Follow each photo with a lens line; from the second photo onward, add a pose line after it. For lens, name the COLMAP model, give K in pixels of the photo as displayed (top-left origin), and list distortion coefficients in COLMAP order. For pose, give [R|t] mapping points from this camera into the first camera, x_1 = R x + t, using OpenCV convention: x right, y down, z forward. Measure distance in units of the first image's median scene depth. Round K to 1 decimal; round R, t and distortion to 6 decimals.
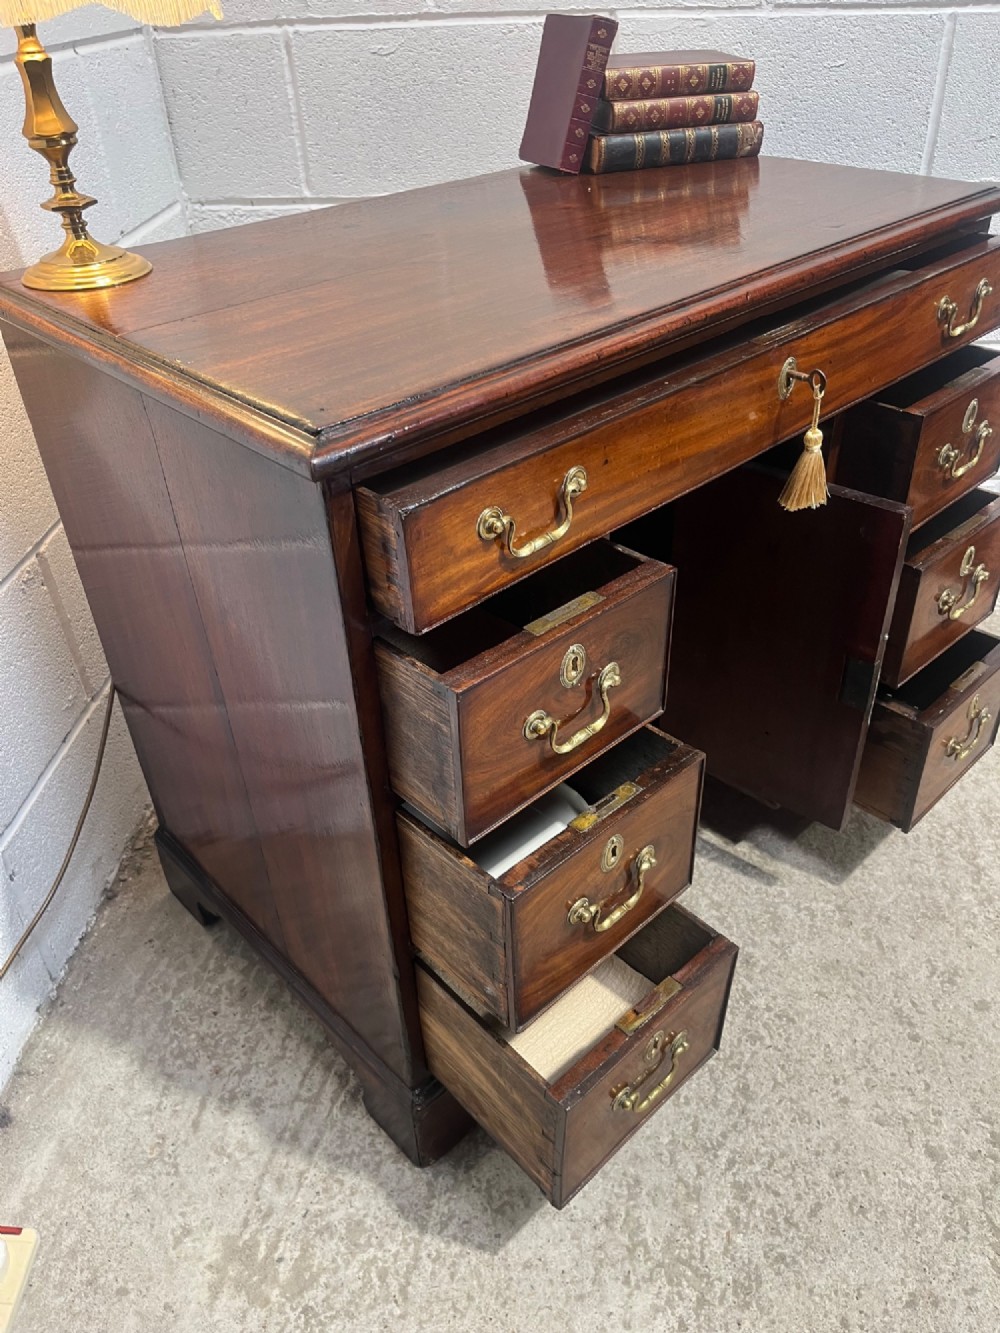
lens RADIAL K [[1012.0, 0, 514.0], [0, 1012.0, 666.7], [0, 0, 1]] dist [0.060407, -0.091618]
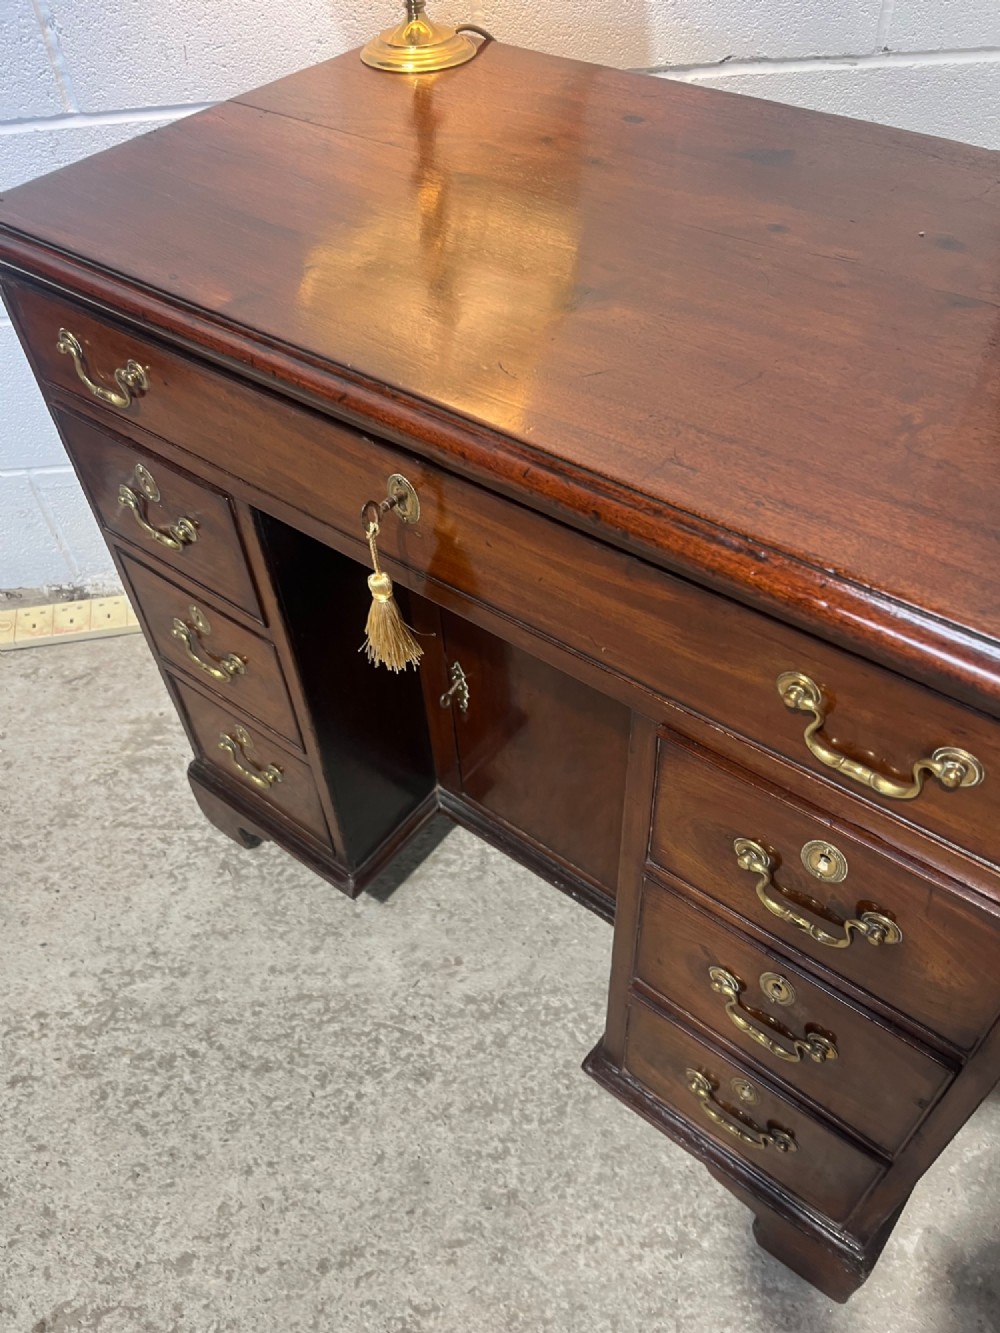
lens RADIAL K [[1012.0, 0, 509.9], [0, 1012.0, 664.3], [0, 0, 1]] dist [0.060407, -0.091618]
pose [[0.139353, 0.739555, -0.658513, 0.611966], [-0.544628, 0.612629, 0.572771, -0.522299], [0.827019, 0.278827, 0.488154, 0.582874]]
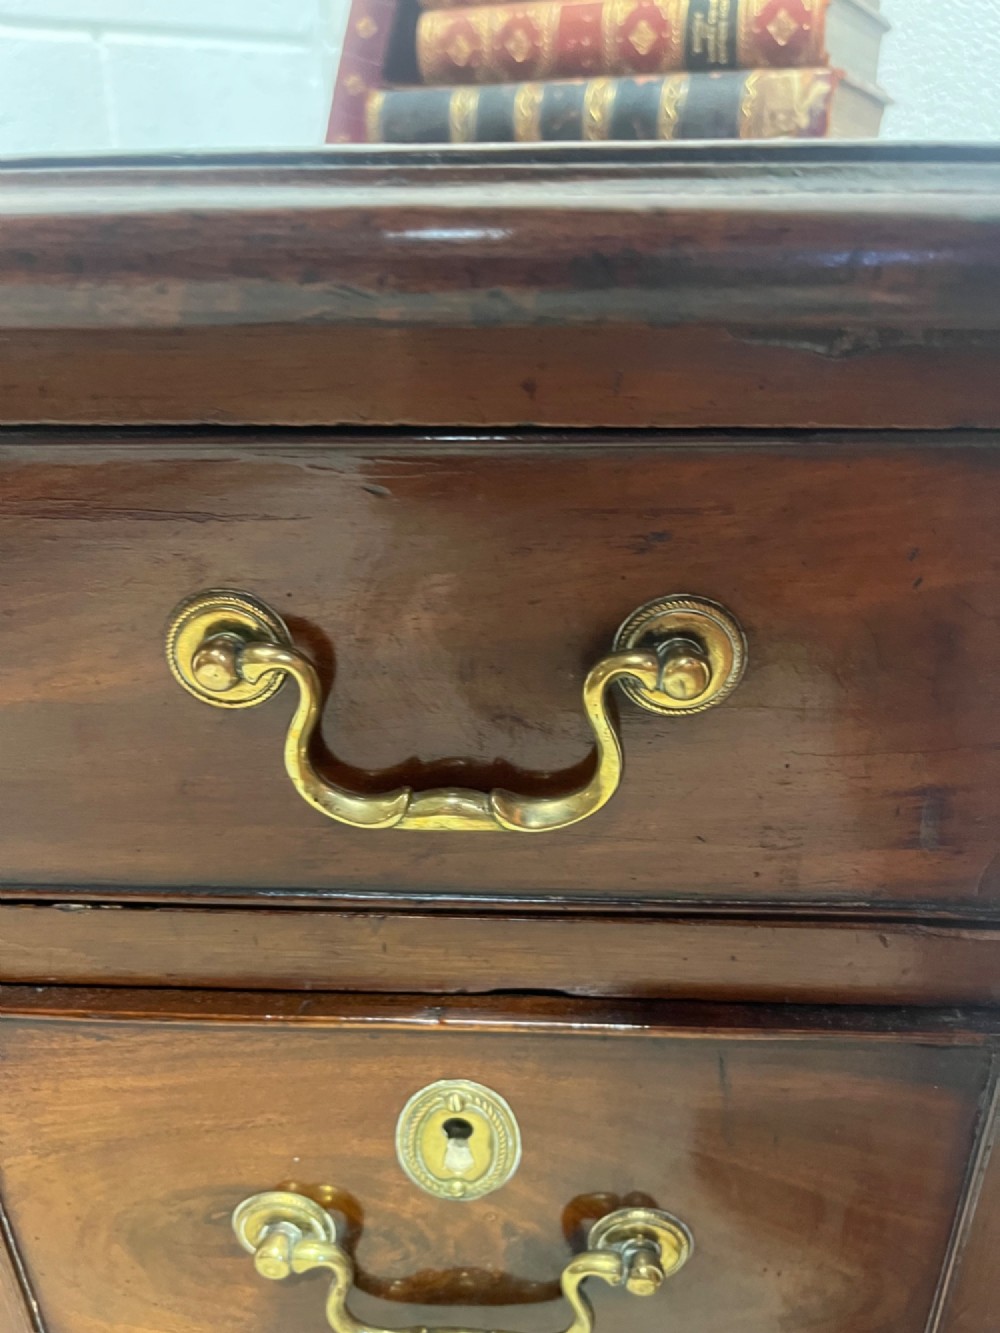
lens RADIAL K [[1012.0, 0, 503.1], [0, 1012.0, 667.2], [0, 0, 1]] dist [0.060407, -0.091618]
pose [[0.683560, 0.328777, -0.651653, 0.478074], [-0.434603, 0.900621, -0.001493, -0.344995], [0.586402, 0.284231, 0.758516, 0.814330]]
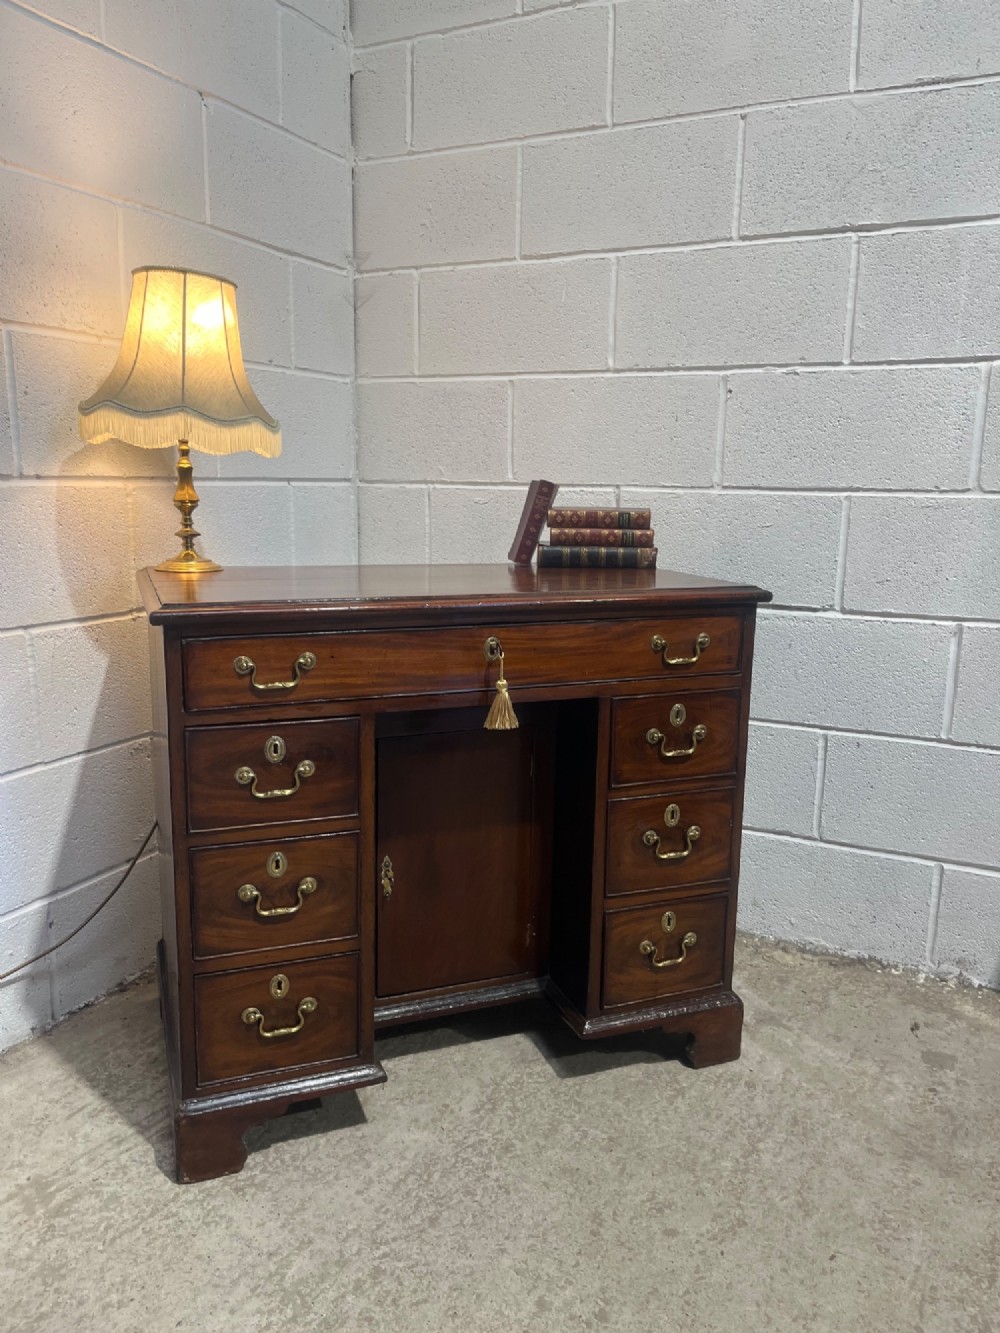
lens RADIAL K [[1012.0, 0, 504.4], [0, 1012.0, 669.2], [0, 0, 1]] dist [0.060407, -0.091618]
pose [[0.922968, 0.117732, -0.366428, 0.652710], [-0.258257, 0.895353, -0.362831, 0.242923], [0.285366, 0.429514, 0.856787, -0.283688]]
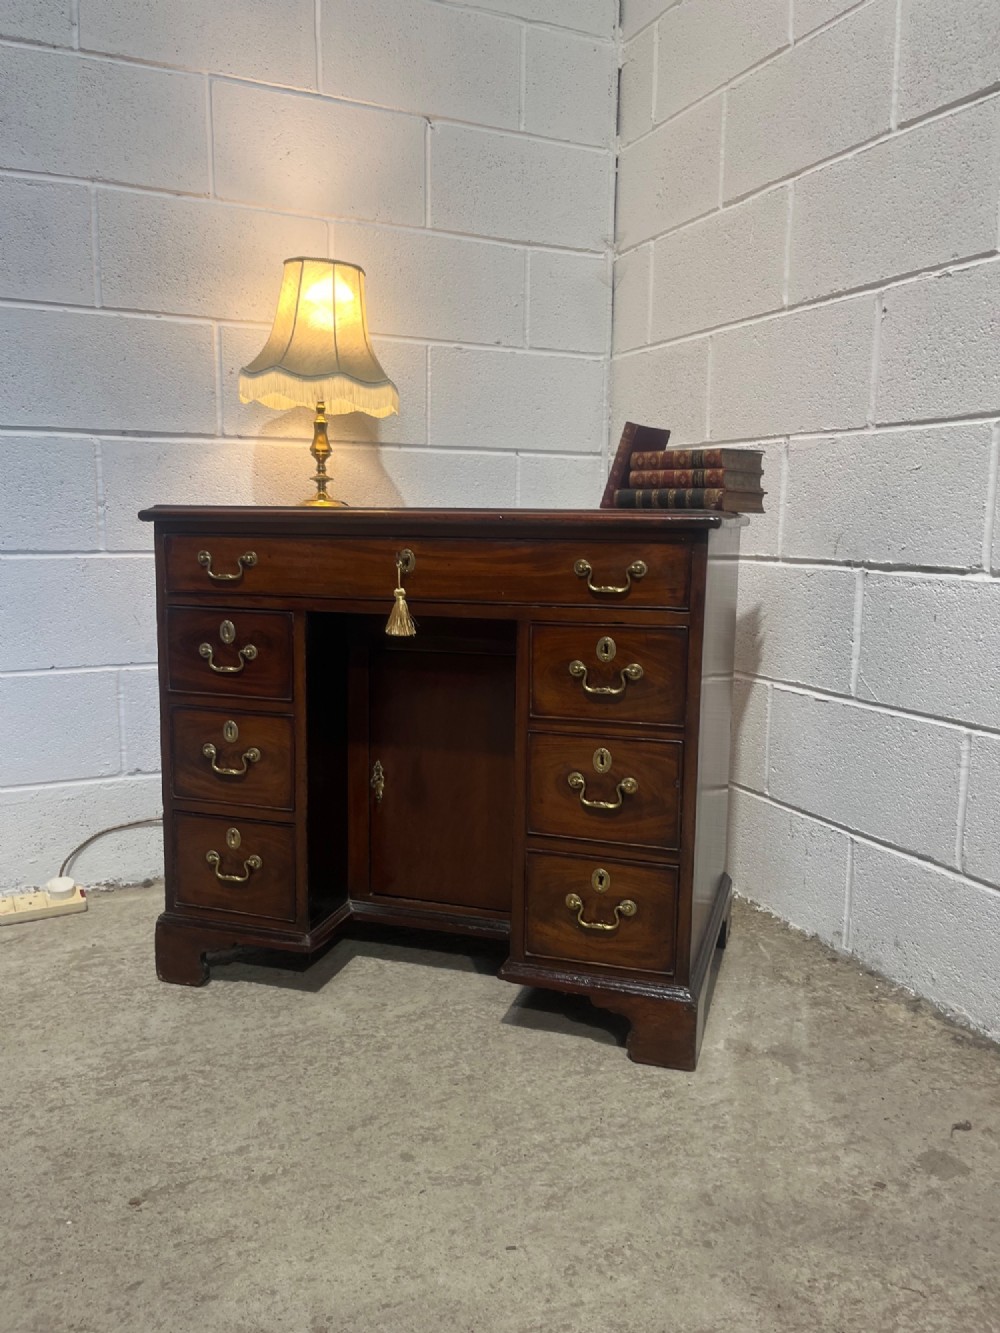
lens RADIAL K [[1012.0, 0, 510.8], [0, 1012.0, 659.0], [0, 0, 1]] dist [0.060407, -0.091618]
pose [[0.481478, 0.157134, -0.862258, 1.400964], [-0.529229, 0.836323, -0.143109, -0.007023], [0.698639, 0.525235, 0.485831, 0.298315]]
